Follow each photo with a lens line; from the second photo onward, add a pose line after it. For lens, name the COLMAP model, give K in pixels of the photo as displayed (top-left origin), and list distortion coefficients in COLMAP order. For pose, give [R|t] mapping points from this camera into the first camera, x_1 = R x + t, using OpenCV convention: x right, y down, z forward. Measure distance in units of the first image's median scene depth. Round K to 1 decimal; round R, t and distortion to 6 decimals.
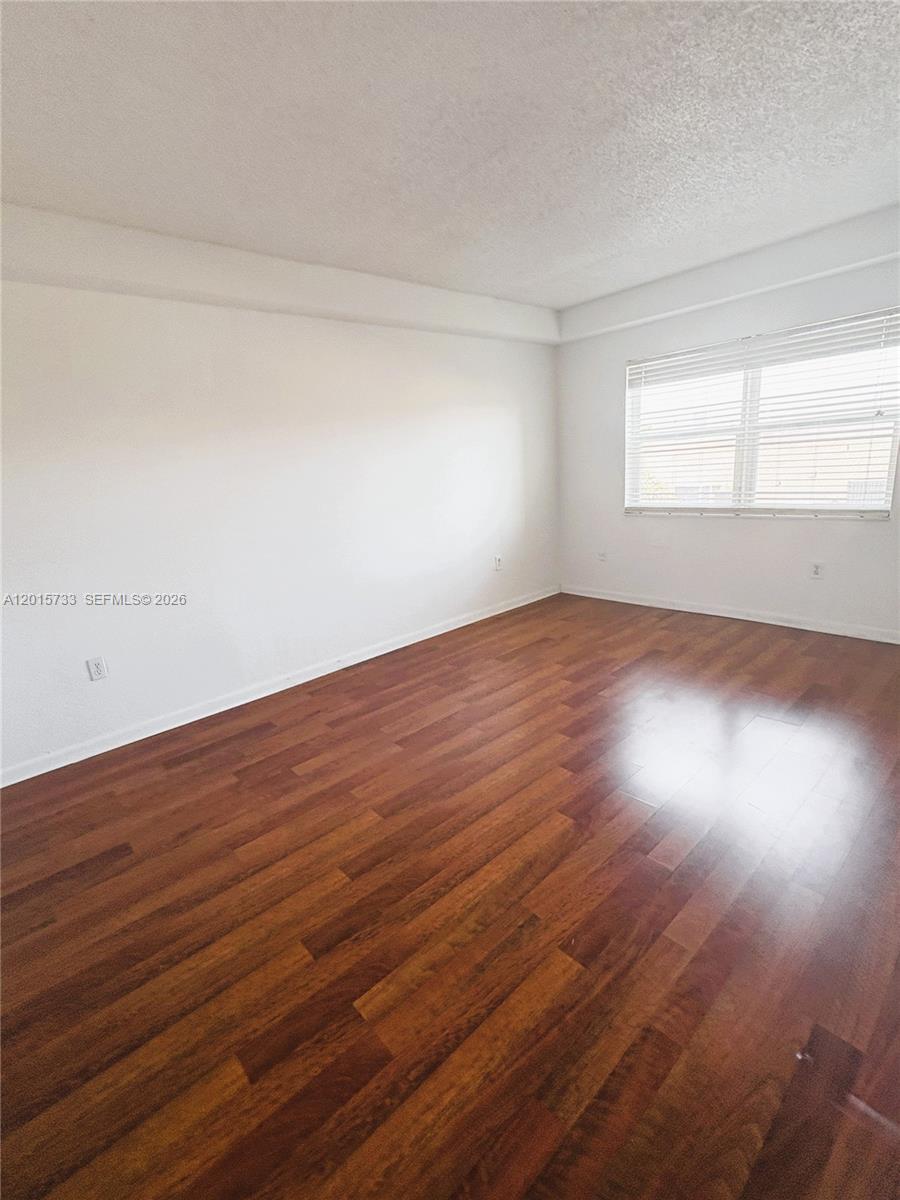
lens RADIAL K [[486.1, 0, 450.0], [0, 486.1, 600.0], [0, 0, 1]] dist [0.000124, 0.000002]
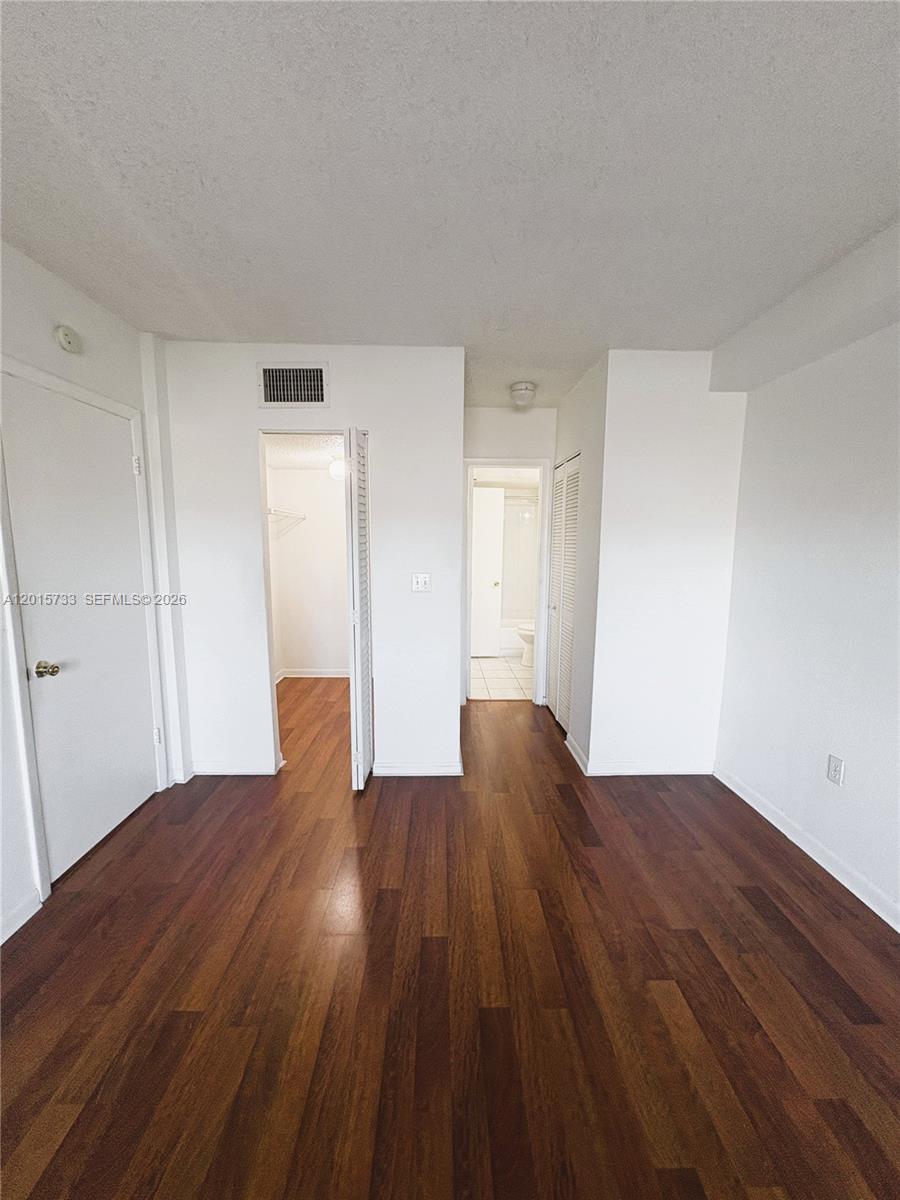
lens RADIAL K [[474.2, 0, 451.4], [0, 474.2, 673.2], [0, 0, 1]] dist [-0.000078, -0.000019]
pose [[-0.643047, 0.282858, -0.711676, 0.247912], [-0.170821, 0.852900, 0.493337, -0.327132], [0.746533, 0.438808, -0.500137, 0.982158]]
